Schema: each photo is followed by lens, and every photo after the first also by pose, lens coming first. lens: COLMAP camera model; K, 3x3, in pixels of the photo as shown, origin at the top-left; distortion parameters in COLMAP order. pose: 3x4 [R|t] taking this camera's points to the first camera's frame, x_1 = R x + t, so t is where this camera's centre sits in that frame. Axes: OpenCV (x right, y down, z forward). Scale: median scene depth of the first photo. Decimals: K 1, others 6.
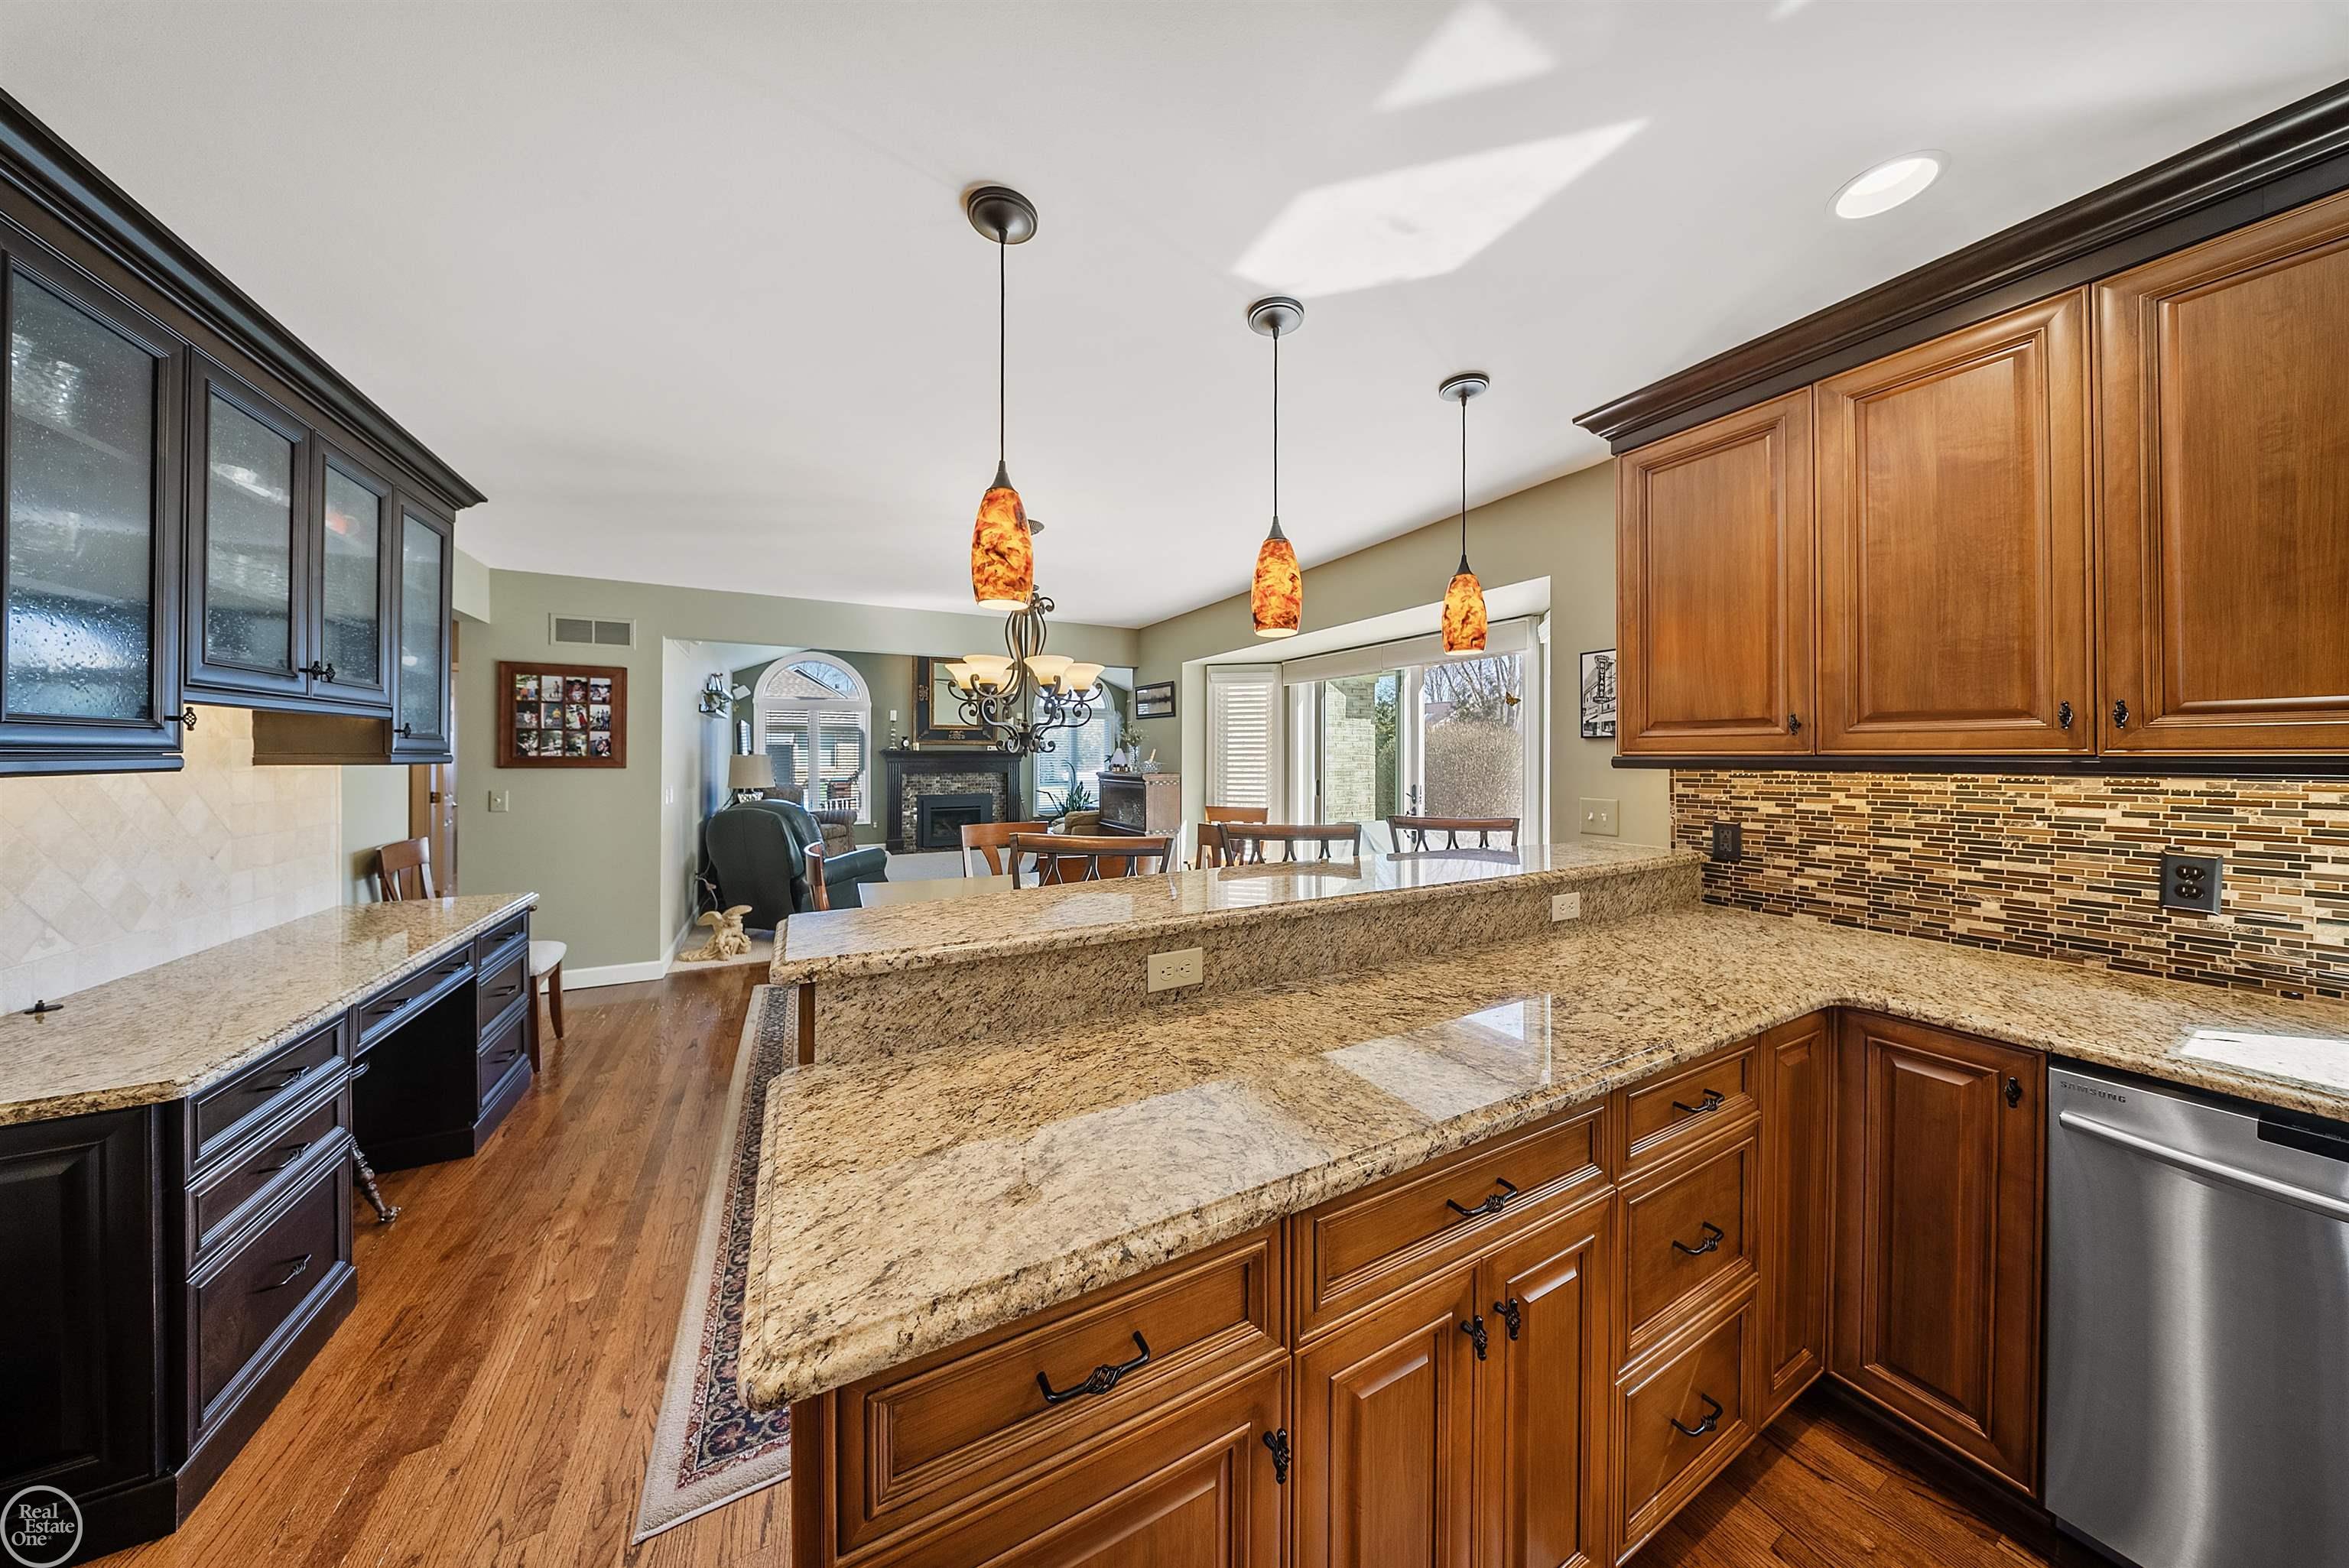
lens RADIAL K [[683.0, 0, 1178.1], [0, 683.0, 751.6], [0, 0, 1]] dist [-0.007453, -0.000104]
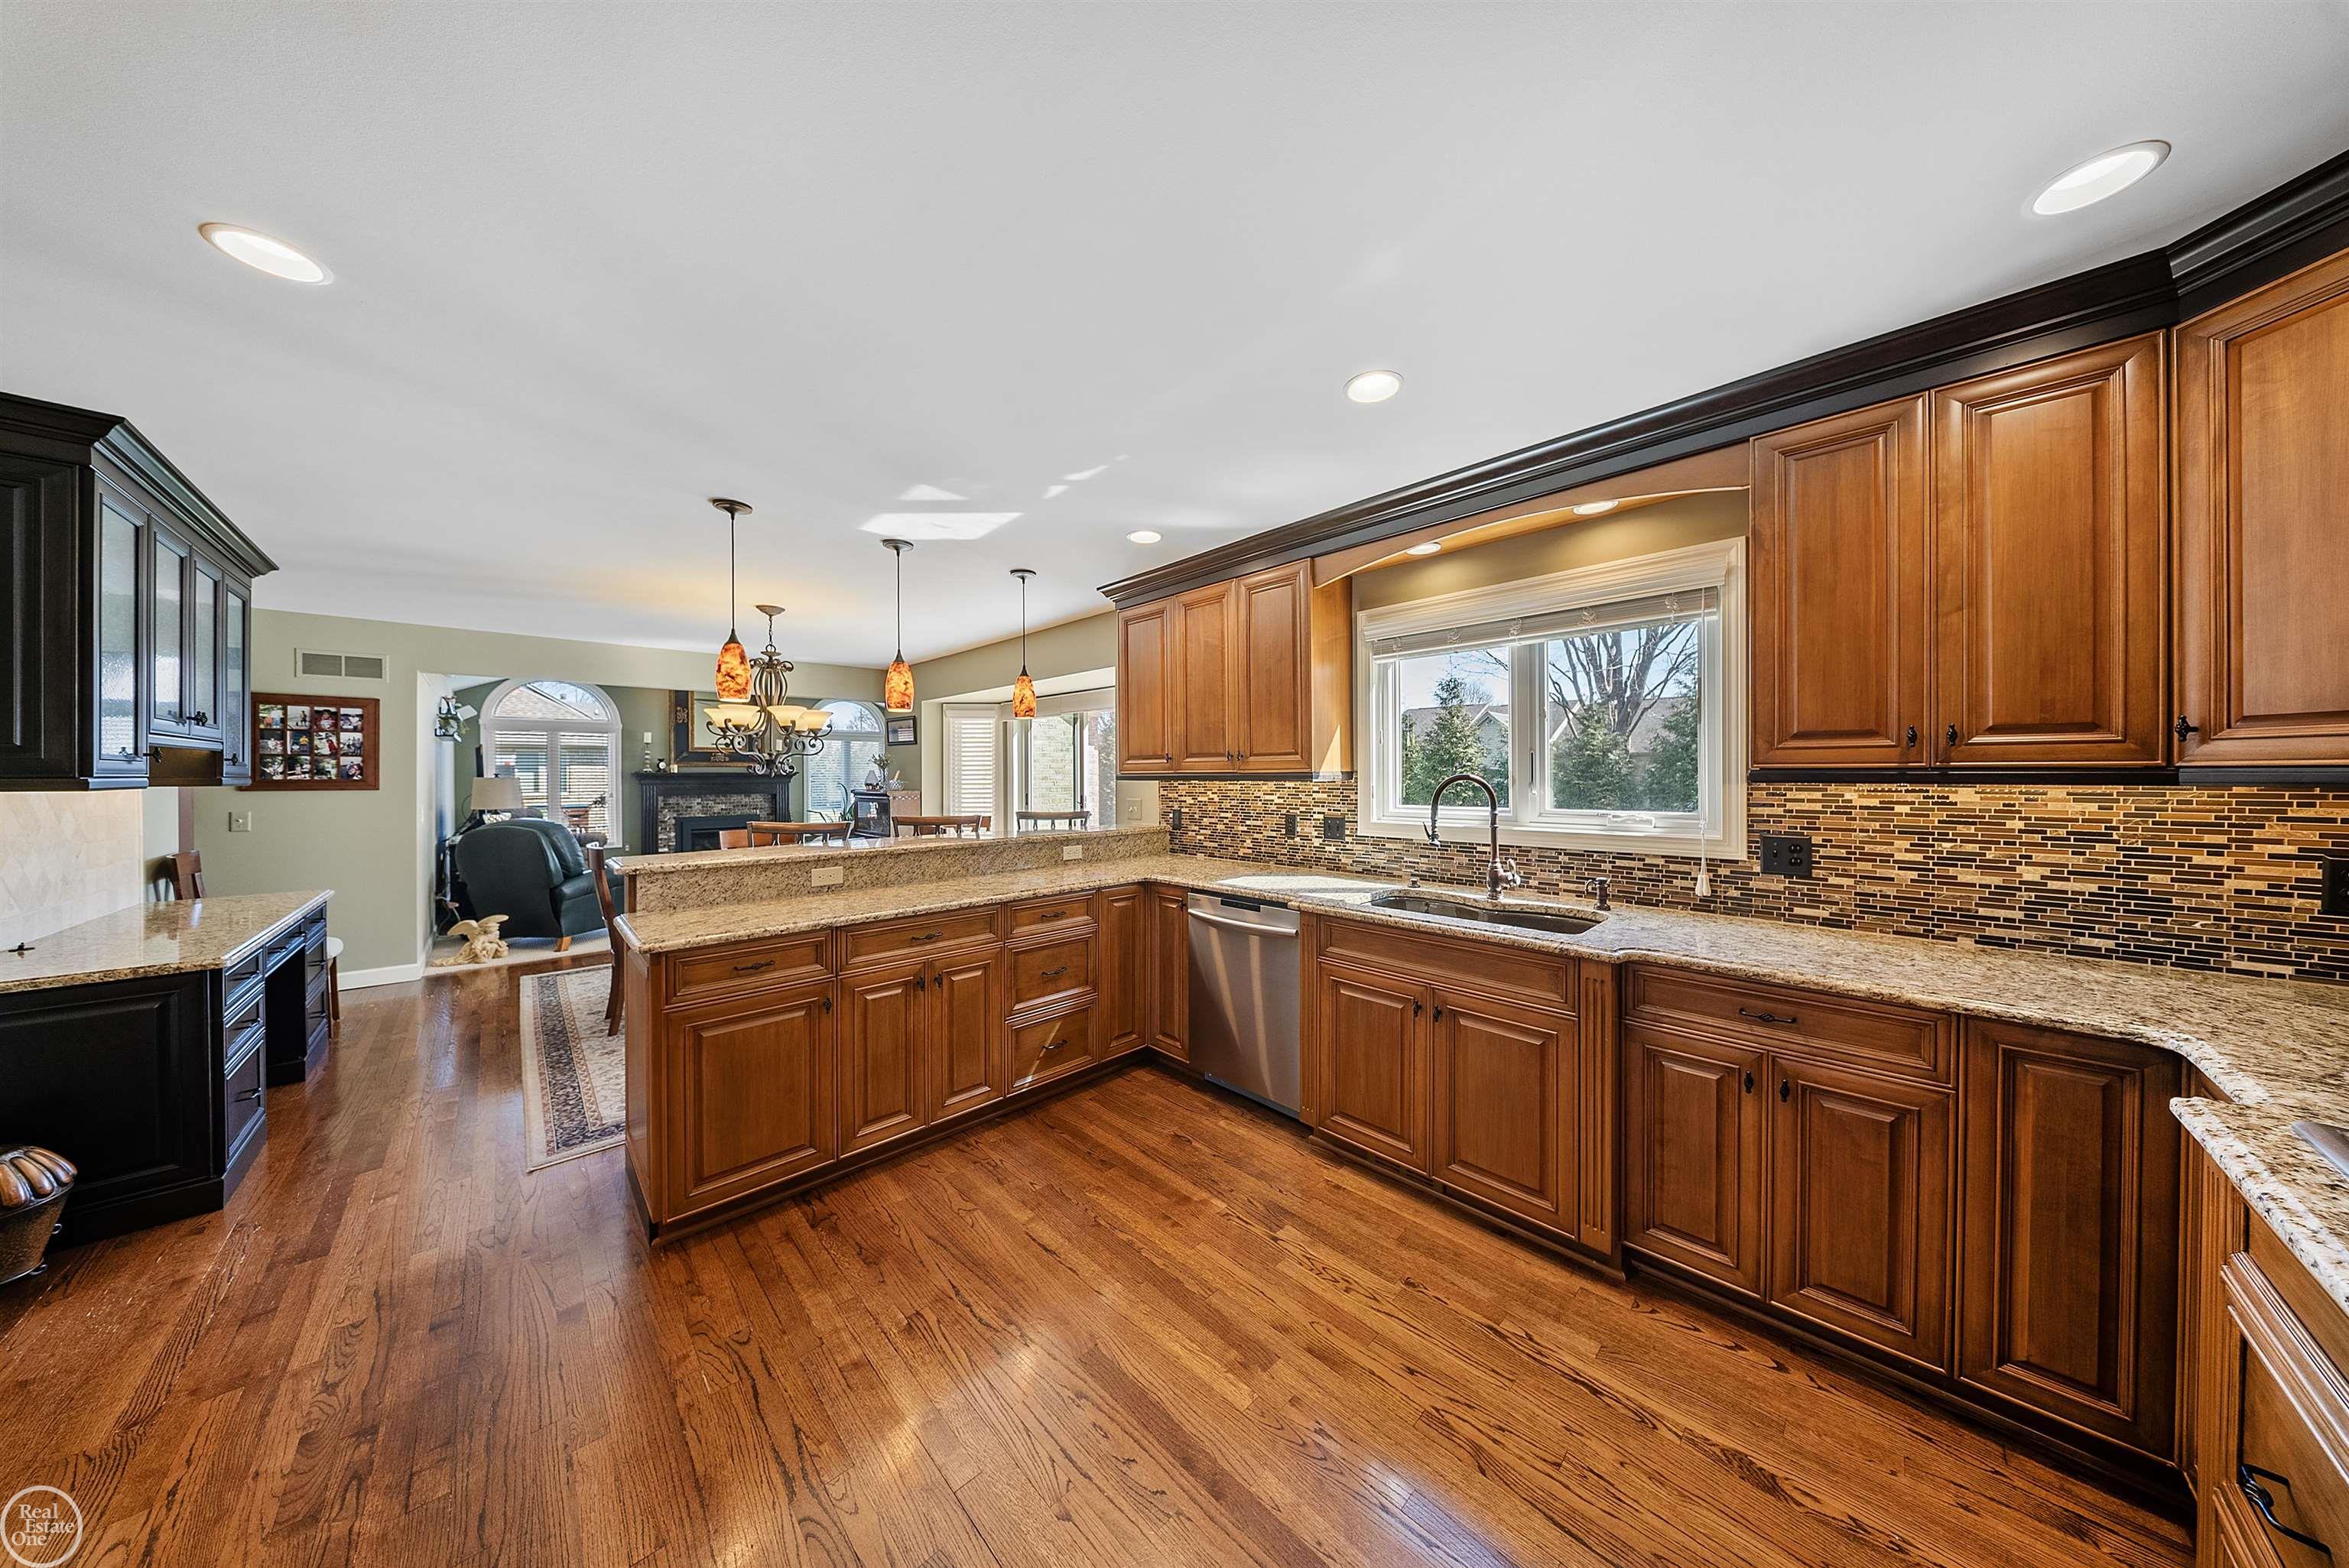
lens RADIAL K [[690.3, 0, 1176.1], [0, 690.3, 774.5], [0, 0, 1]] dist [-0.015639, -0.000119]
pose [[0.963787, -0.005551, 0.266614, 0.304417], [0.004593, 0.999981, 0.004216, 0.001084], [-0.266632, -0.002839, 0.963794, -0.859326]]
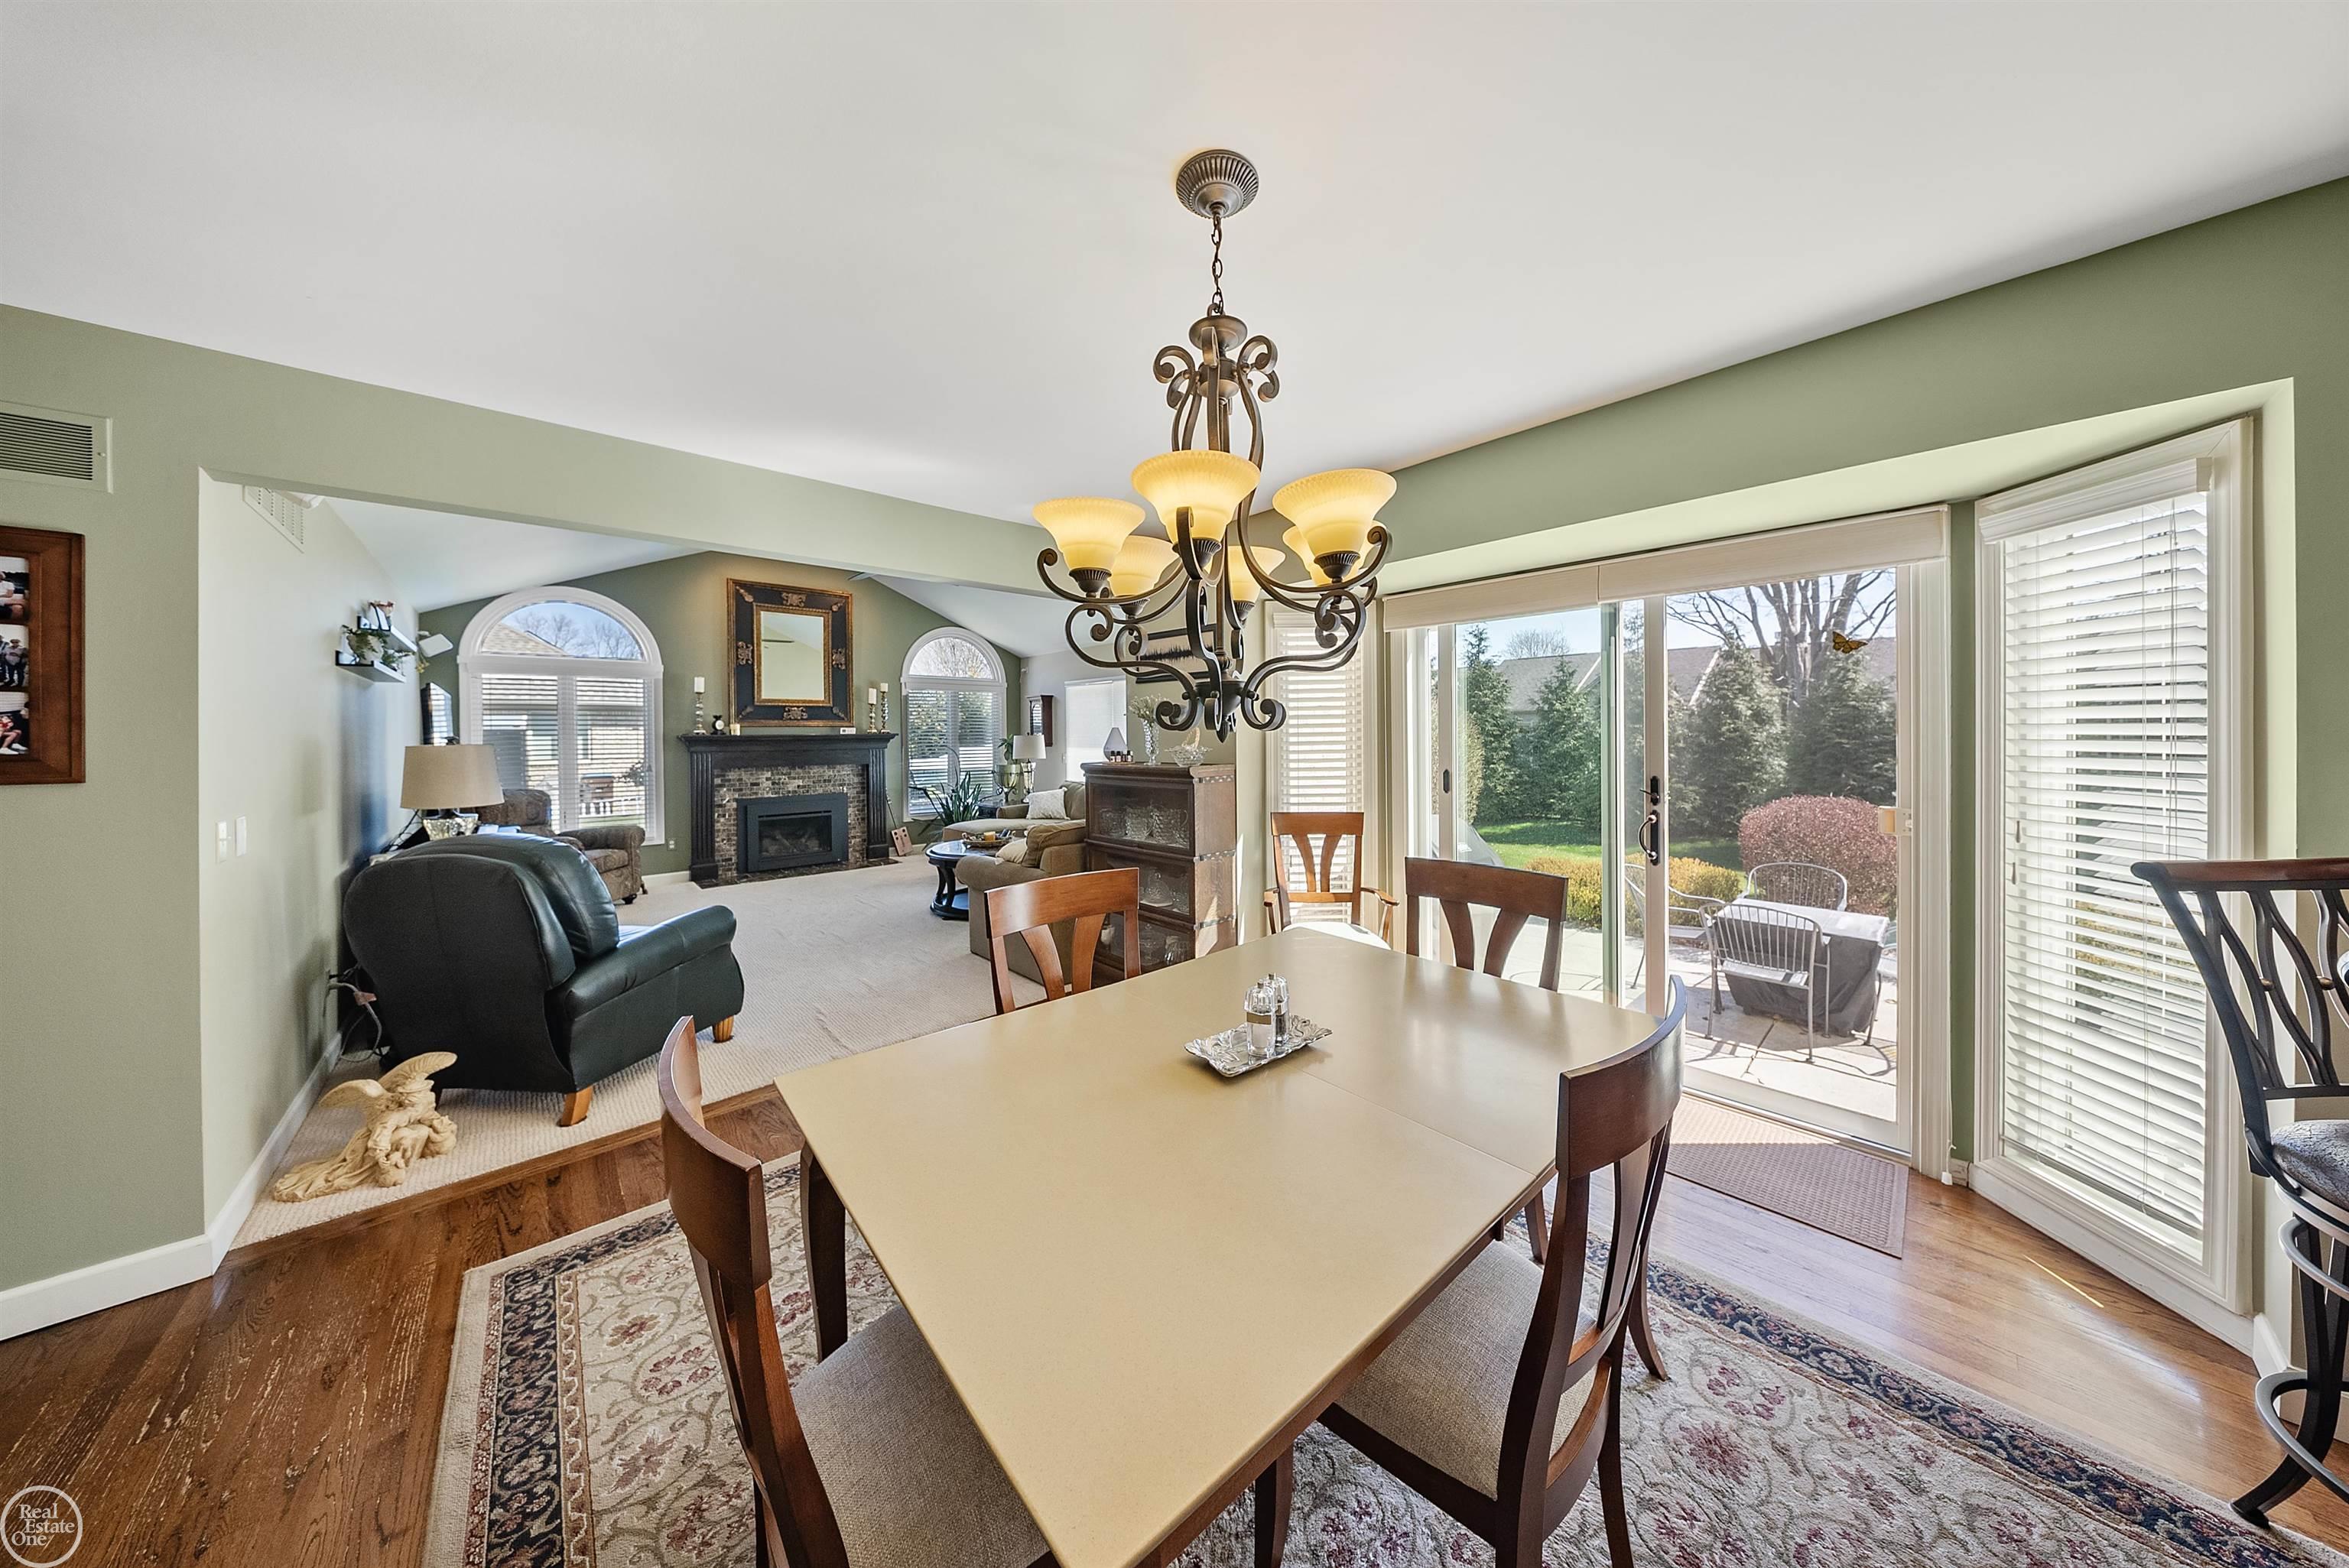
lens RADIAL K [[715.1, 0, 1170.1], [0, 715.1, 737.4], [0, 0, 1]] dist [-0.012739, -0.000025]
pose [[0.974426, -0.012341, 0.224370, -0.585998], [0.011130, 0.999916, 0.006662, 0.003914], [-0.224433, -0.003994, 0.974481, 0.972143]]
